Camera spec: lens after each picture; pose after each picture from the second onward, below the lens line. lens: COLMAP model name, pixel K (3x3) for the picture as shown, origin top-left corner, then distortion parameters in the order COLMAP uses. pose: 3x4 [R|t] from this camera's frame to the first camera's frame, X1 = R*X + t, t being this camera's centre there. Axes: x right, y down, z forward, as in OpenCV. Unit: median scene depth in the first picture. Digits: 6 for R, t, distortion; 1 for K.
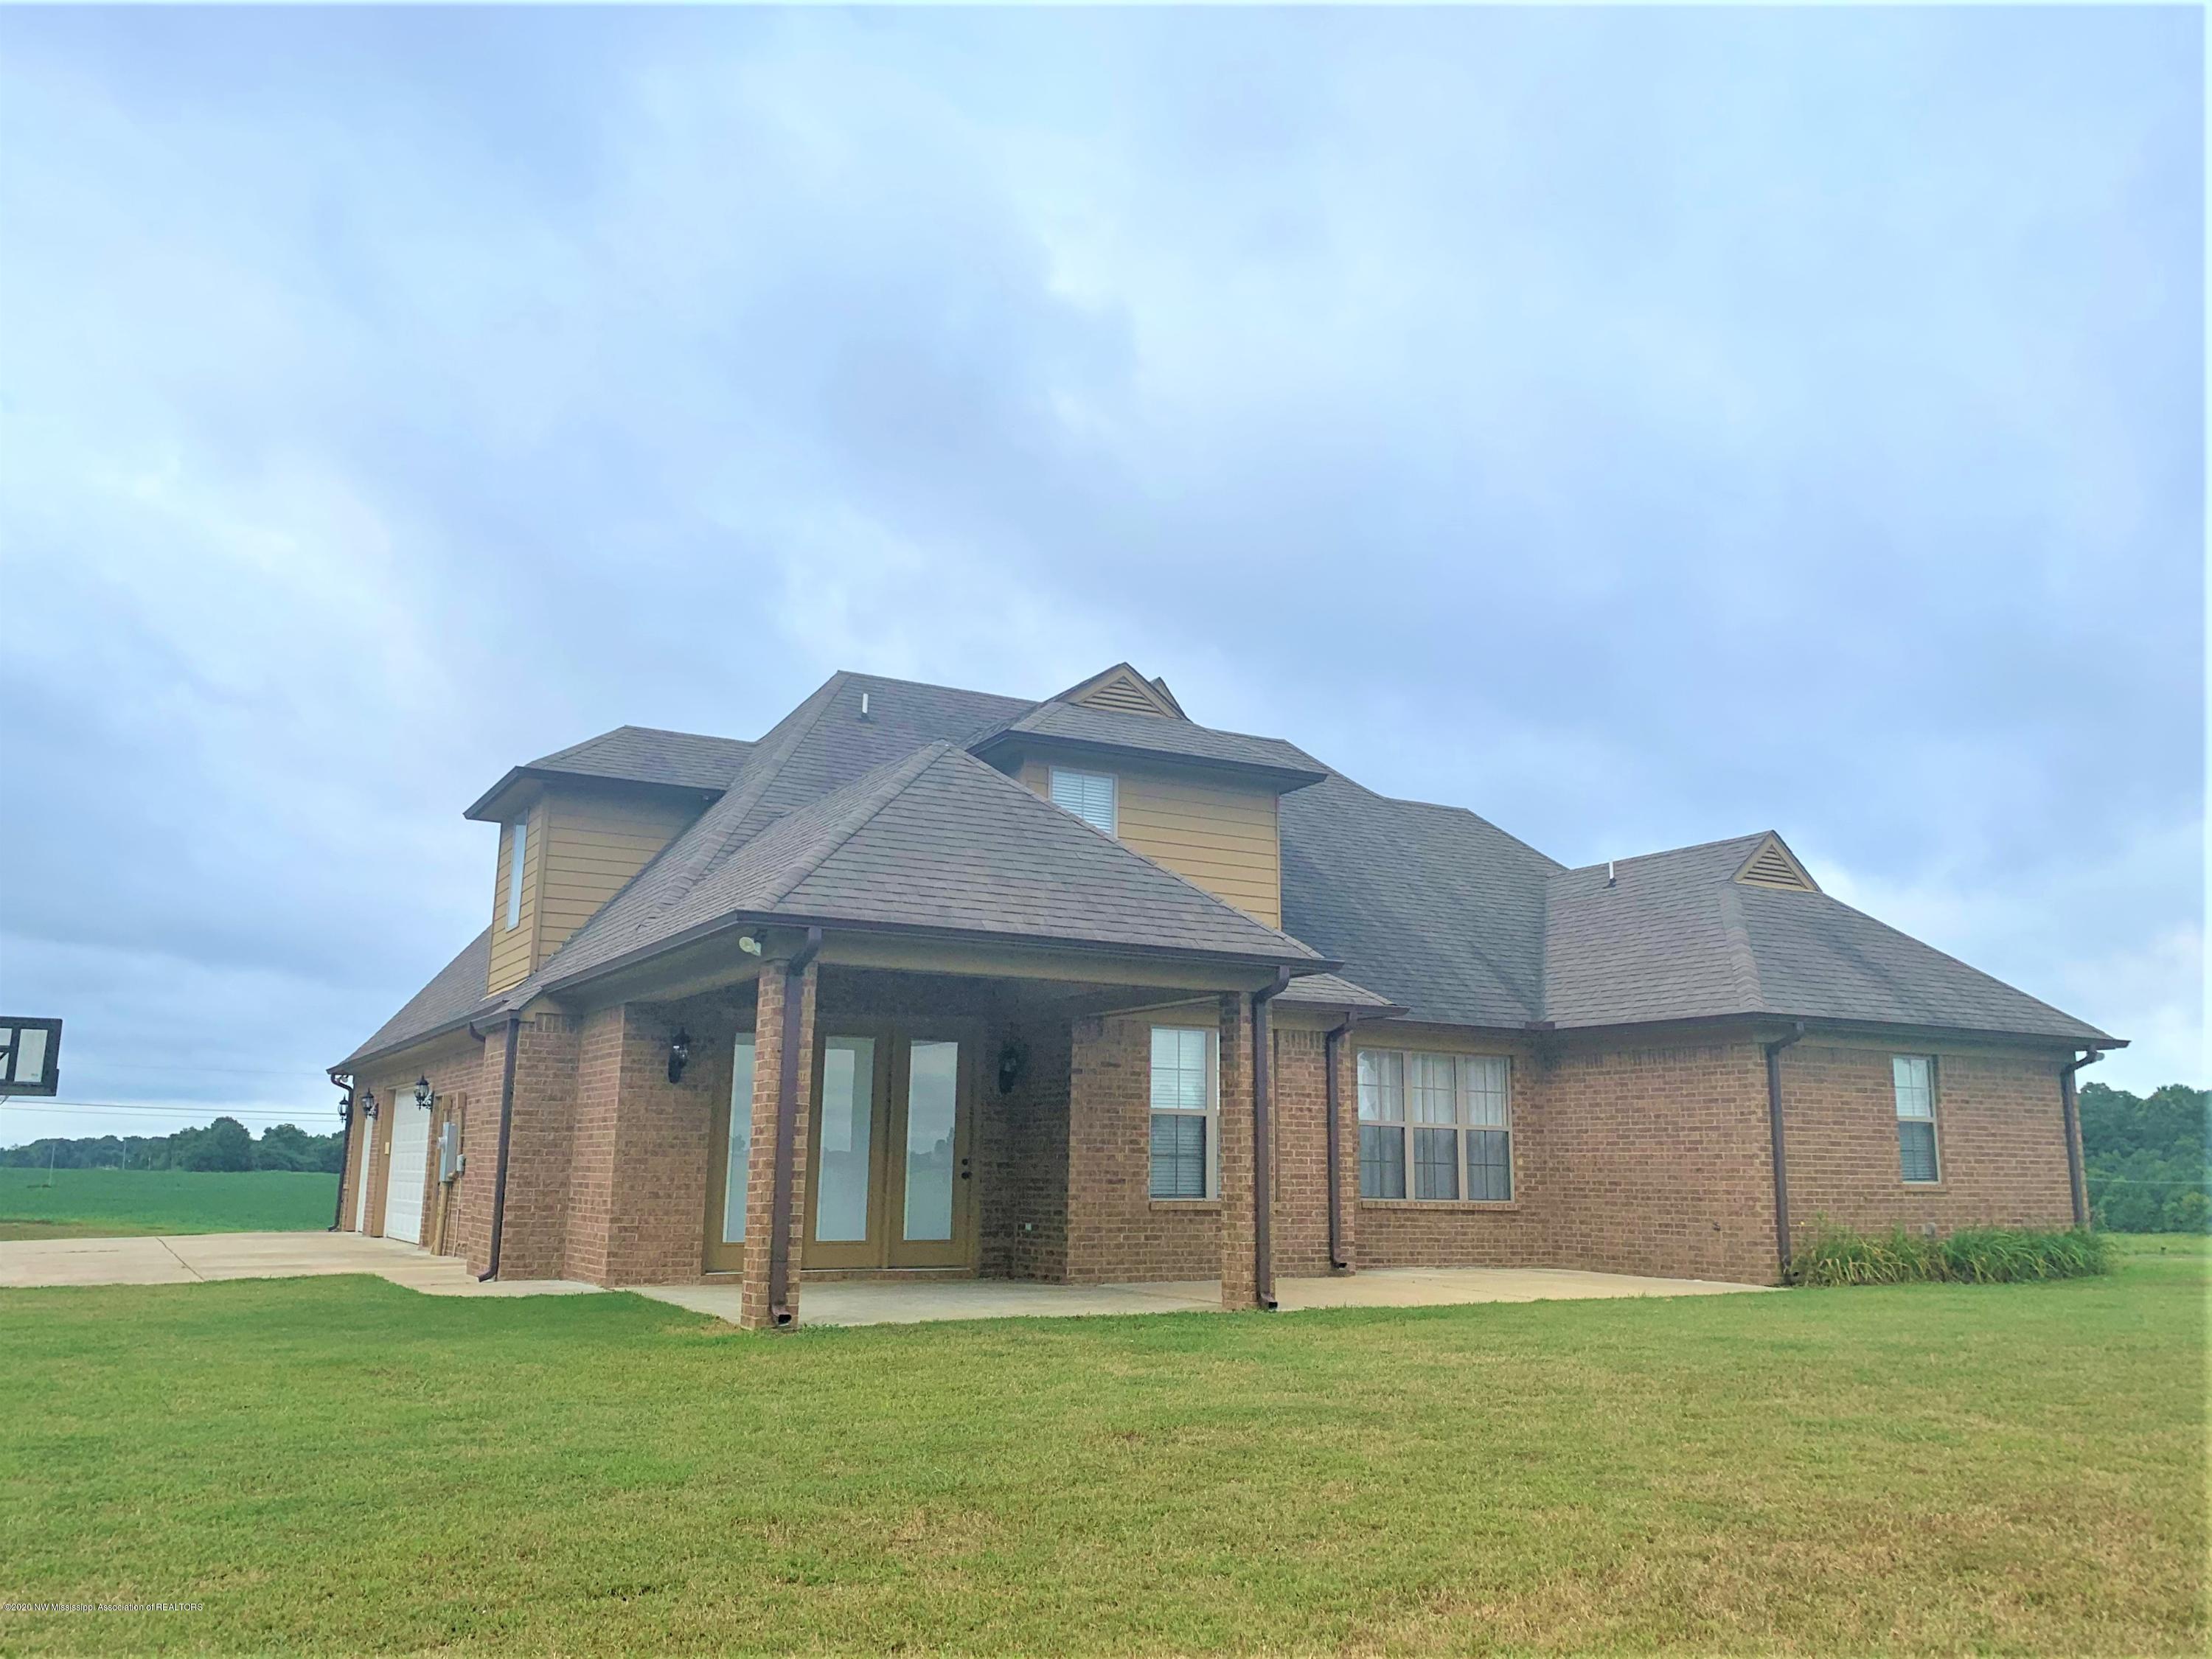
lens RADIAL K [[1687.1, 0, 1103.3], [0, 1687.1, 817.0], [0, 0, 1]] dist [0.085393, -0.237148]
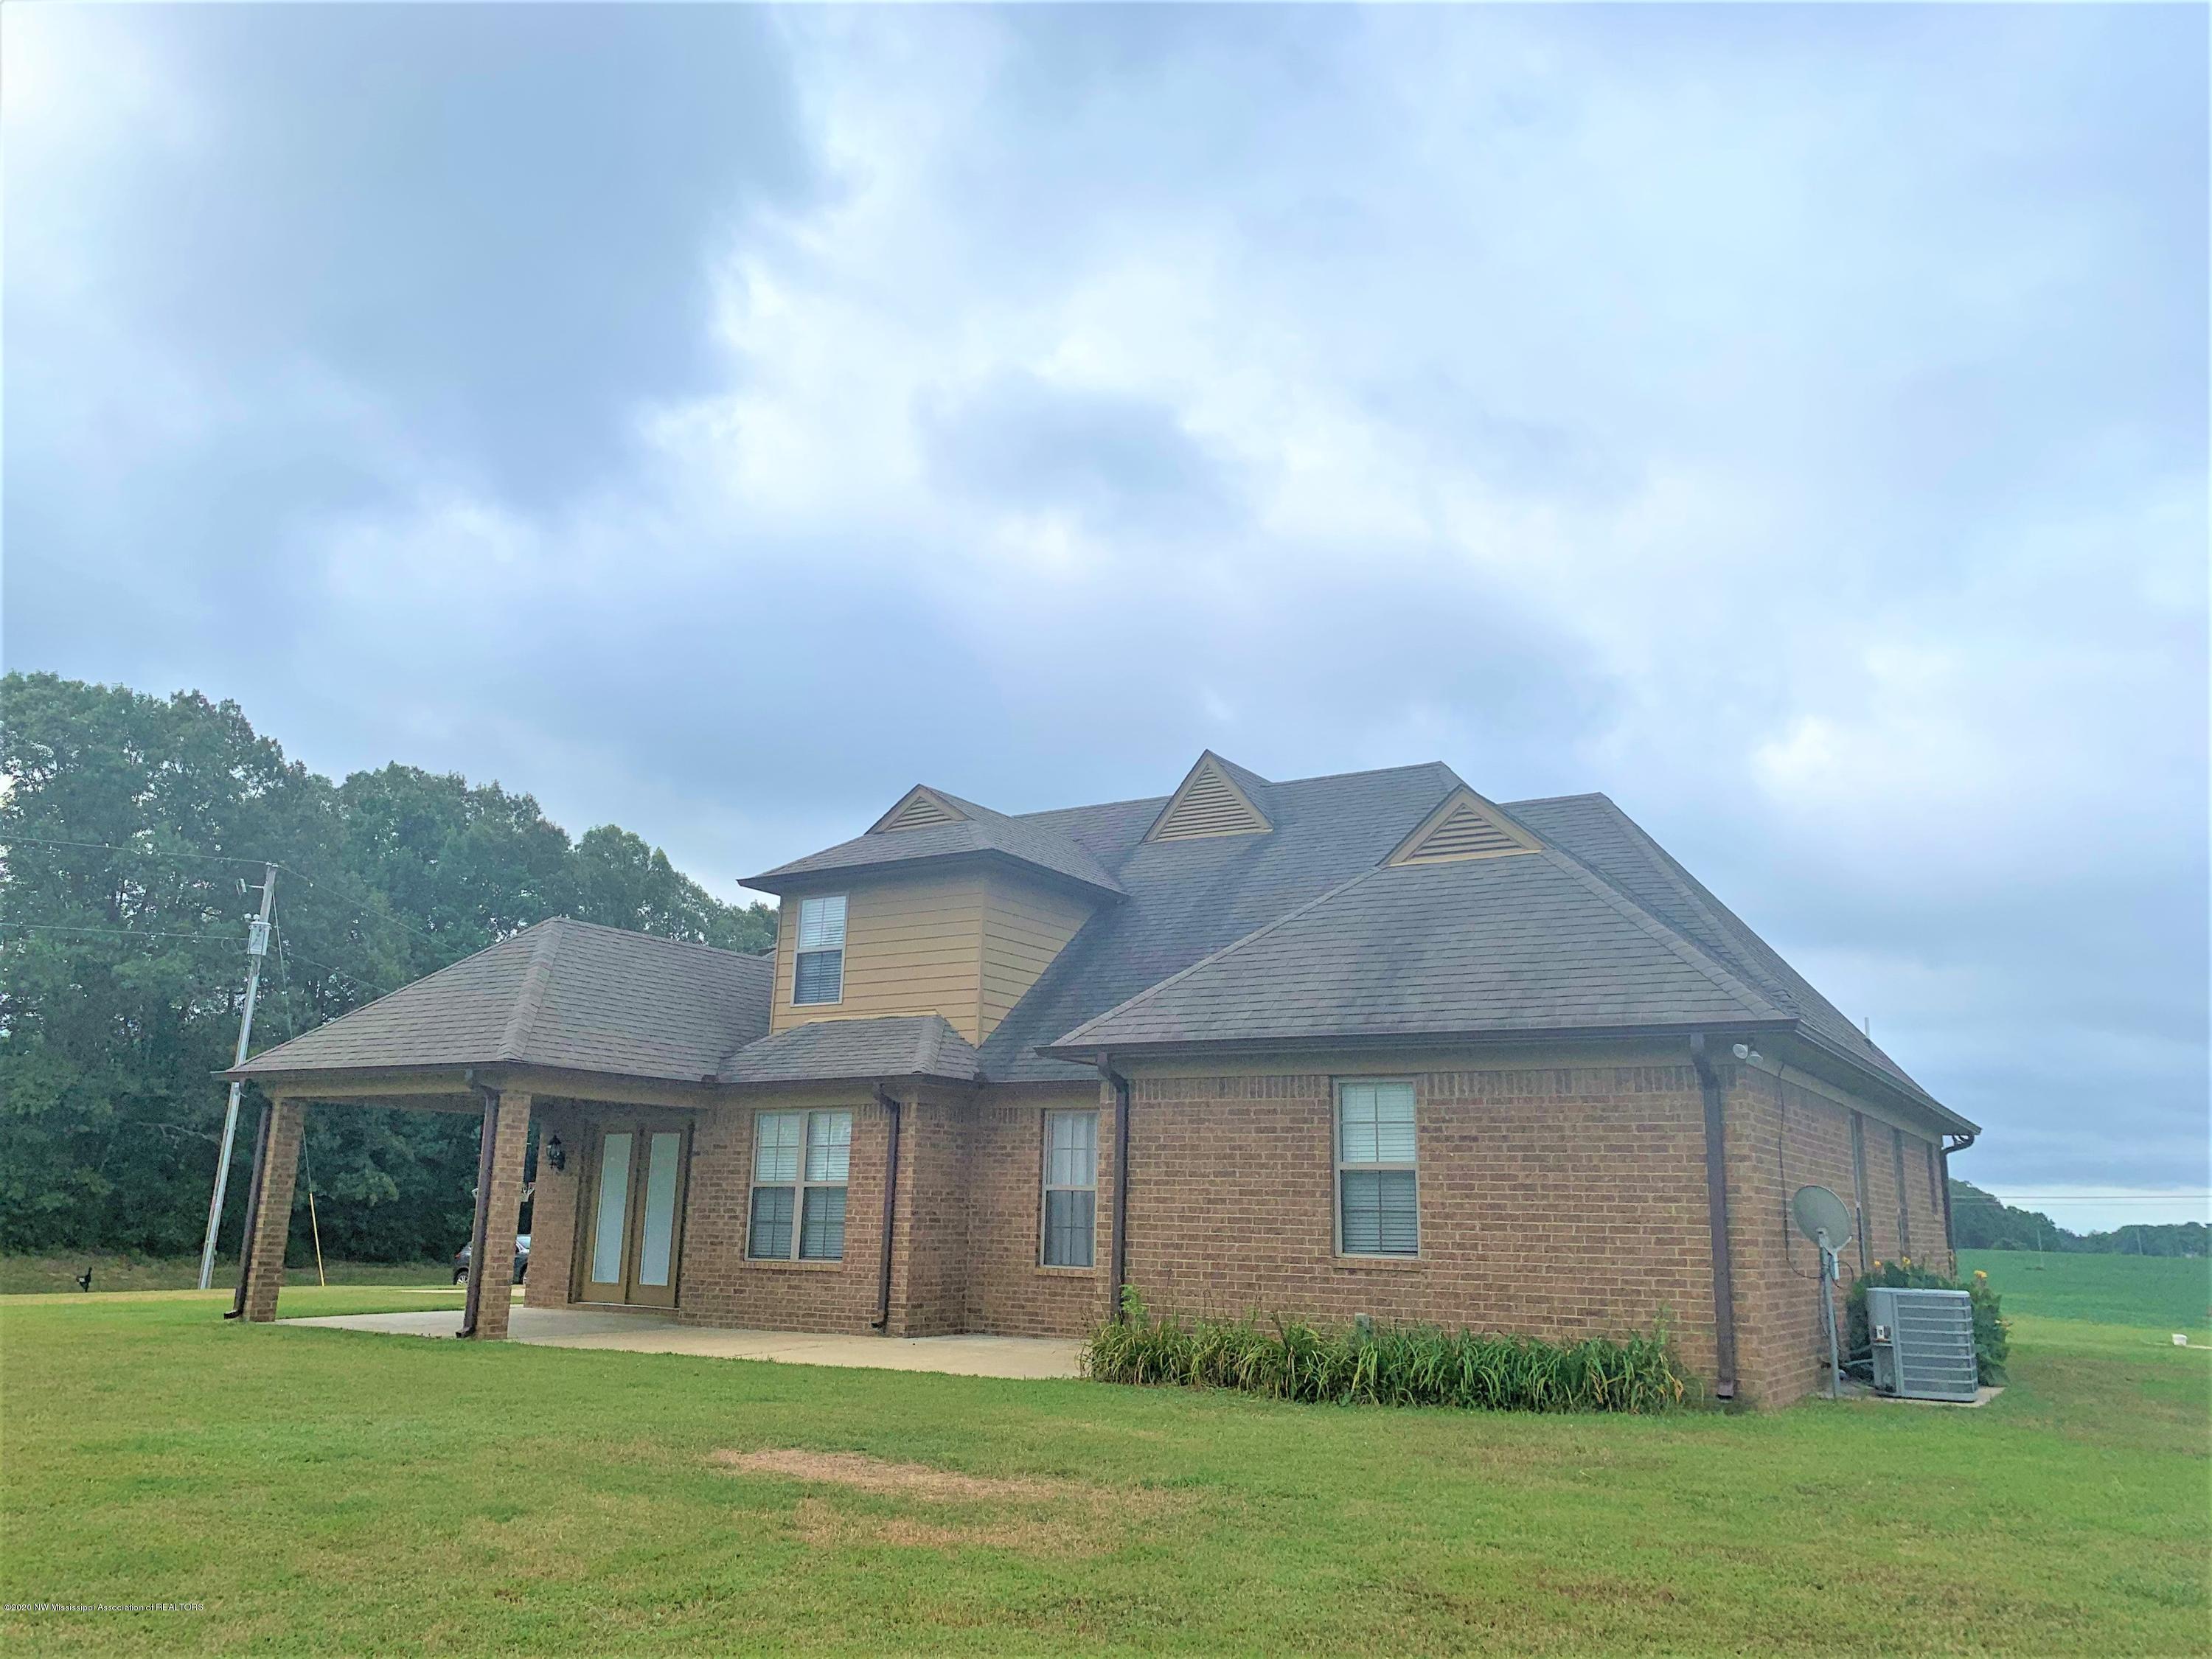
lens RADIAL K [[1687.1, 0, 1103.3], [0, 1687.1, 817.0], [0, 0, 1]] dist [0.085393, -0.237148]
pose [[0.485866, -0.209046, -0.848666, 1.120730], [0.161739, 0.975711, -0.147744, 0.128118], [0.858938, -0.065478, 0.507875, 0.577705]]
